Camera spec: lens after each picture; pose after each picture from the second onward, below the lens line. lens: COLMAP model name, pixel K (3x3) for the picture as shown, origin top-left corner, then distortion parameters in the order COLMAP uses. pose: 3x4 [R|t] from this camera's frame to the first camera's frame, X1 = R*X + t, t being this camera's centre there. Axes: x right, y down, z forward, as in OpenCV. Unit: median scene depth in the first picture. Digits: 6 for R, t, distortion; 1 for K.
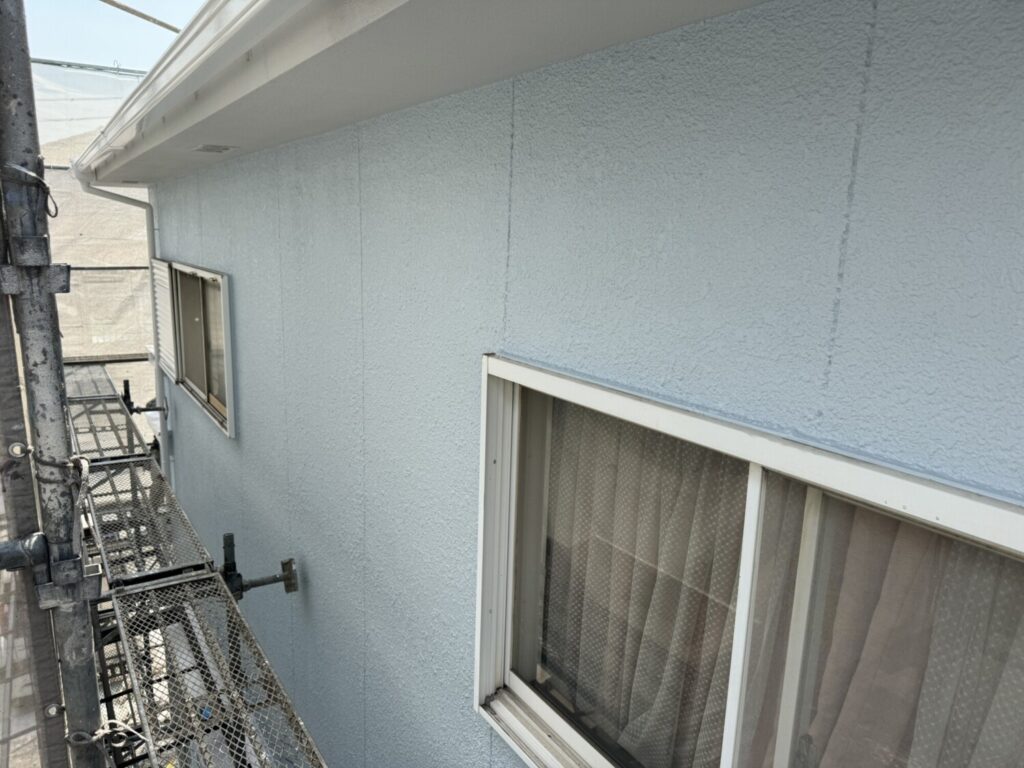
lens RADIAL K [[726.5, 0, 513.9], [0, 726.5, 390.8], [0, 0, 1]] dist [0.004778, 0.004086]
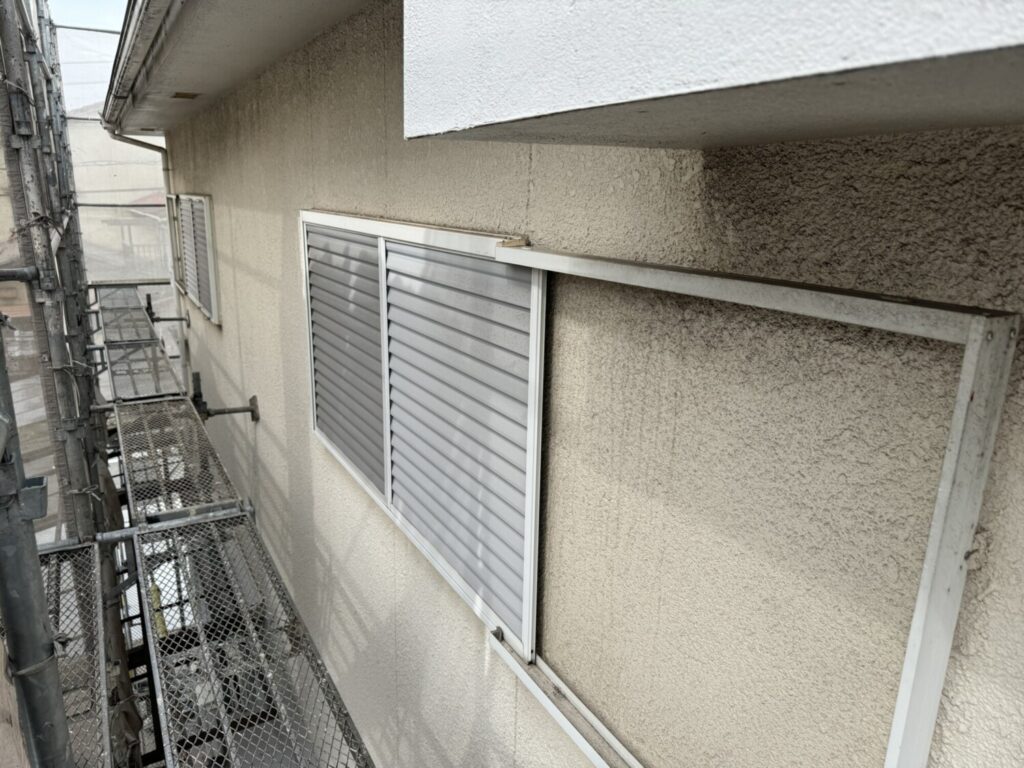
lens RADIAL K [[726.5, 0, 507.9], [0, 726.5, 381.4], [0, 0, 1]] dist [0.004778, 0.004086]
pose [[0.997638, 0.006618, -0.068368, 0.306561], [-0.003653, 0.999050, 0.043414, 0.151016], [0.068590, -0.043062, 0.996715, -0.365024]]
